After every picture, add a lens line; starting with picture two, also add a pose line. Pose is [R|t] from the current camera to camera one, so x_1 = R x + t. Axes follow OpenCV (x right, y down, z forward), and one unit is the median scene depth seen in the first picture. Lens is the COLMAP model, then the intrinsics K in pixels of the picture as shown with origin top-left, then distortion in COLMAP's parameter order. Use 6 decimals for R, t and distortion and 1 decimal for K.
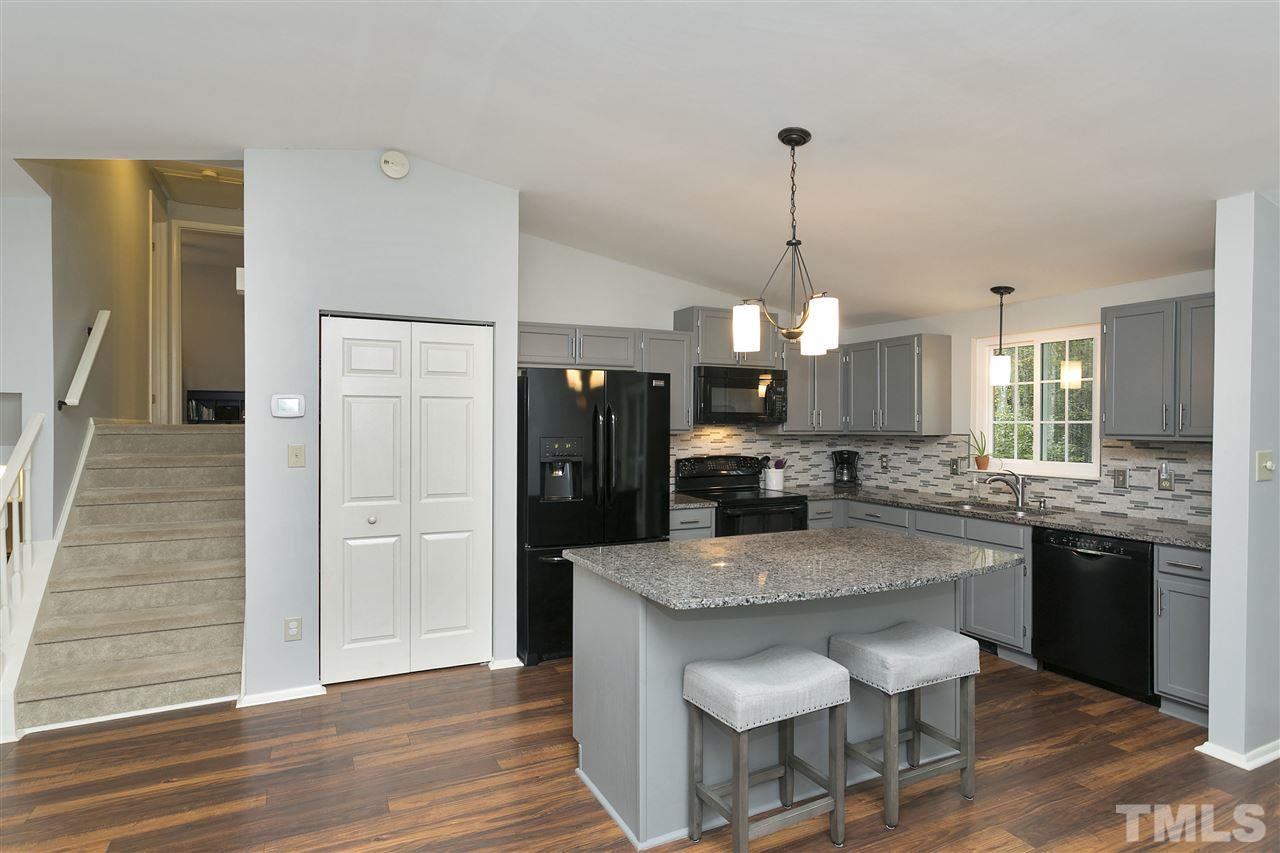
lens RADIAL K [[655.3, 0, 610.5], [0, 655.3, 428.9], [0, 0, 1]] dist [0.014390, -0.000013]
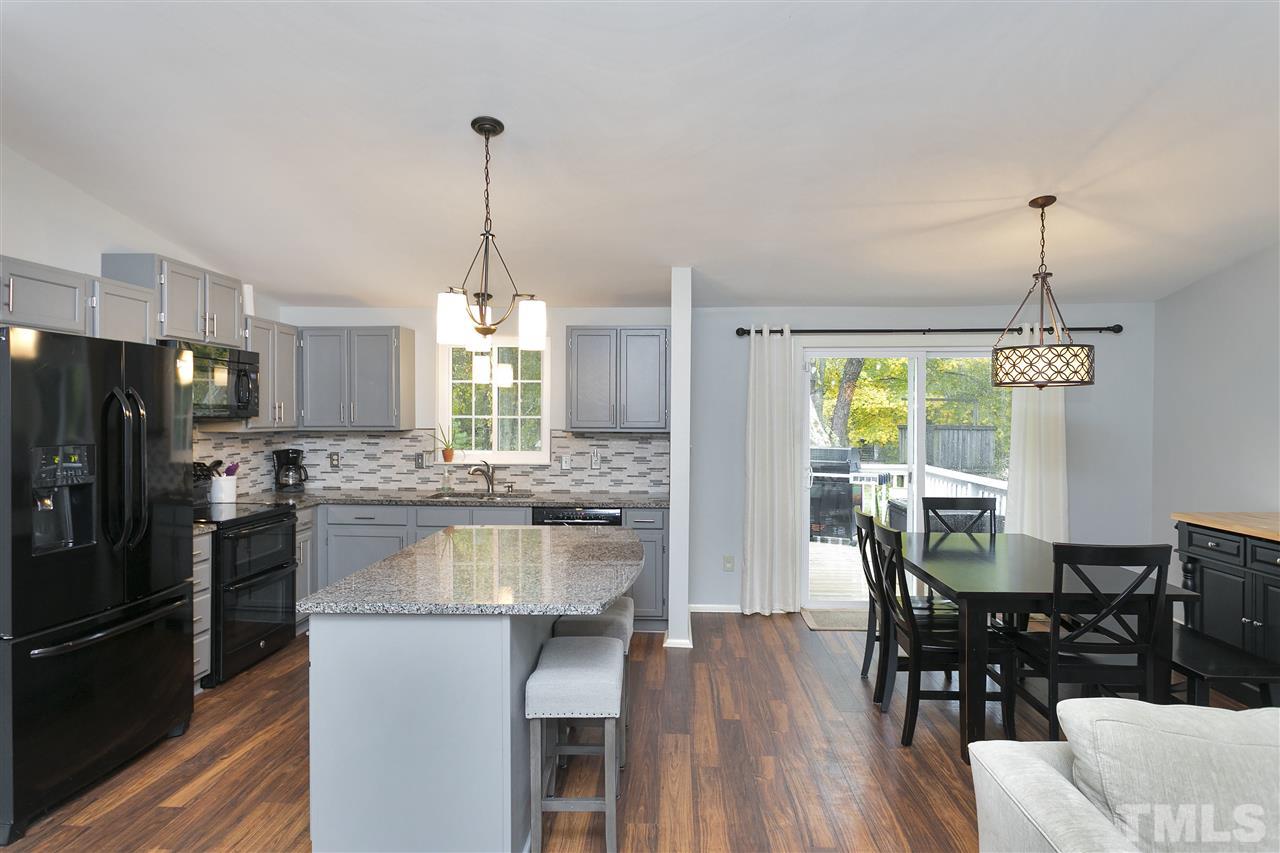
lens RADIAL K [[771.4, 0, 597.5], [0, 771.4, 424.9], [0, 0, 1]] dist [-0.005891, 0.000021]
pose [[0.492762, -0.012884, 0.870069, -0.399538], [0.004617, 0.999915, 0.012192, -0.011623], [-0.870152, -0.001991, 0.492779, 0.190730]]
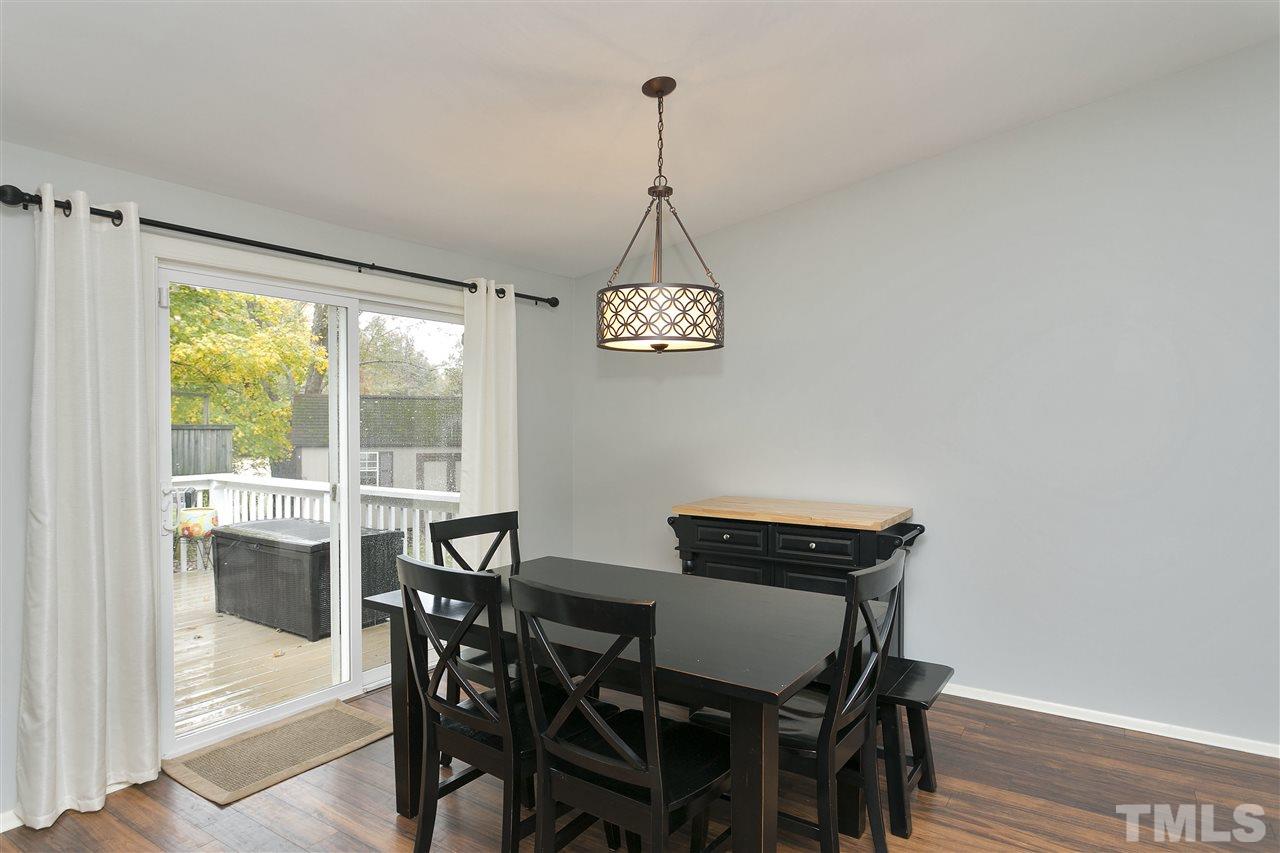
lens RADIAL K [[755.7, 0, 675.7], [0, 755.7, 428.6], [0, 0, 1]] dist [-0.010196, -0.000078]
pose [[-0.552488, -0.013150, 0.833417, 0.068476], [0.002578, 0.999844, 0.017485, 0.010625], [-0.833517, 0.011809, -0.552367, 0.491810]]
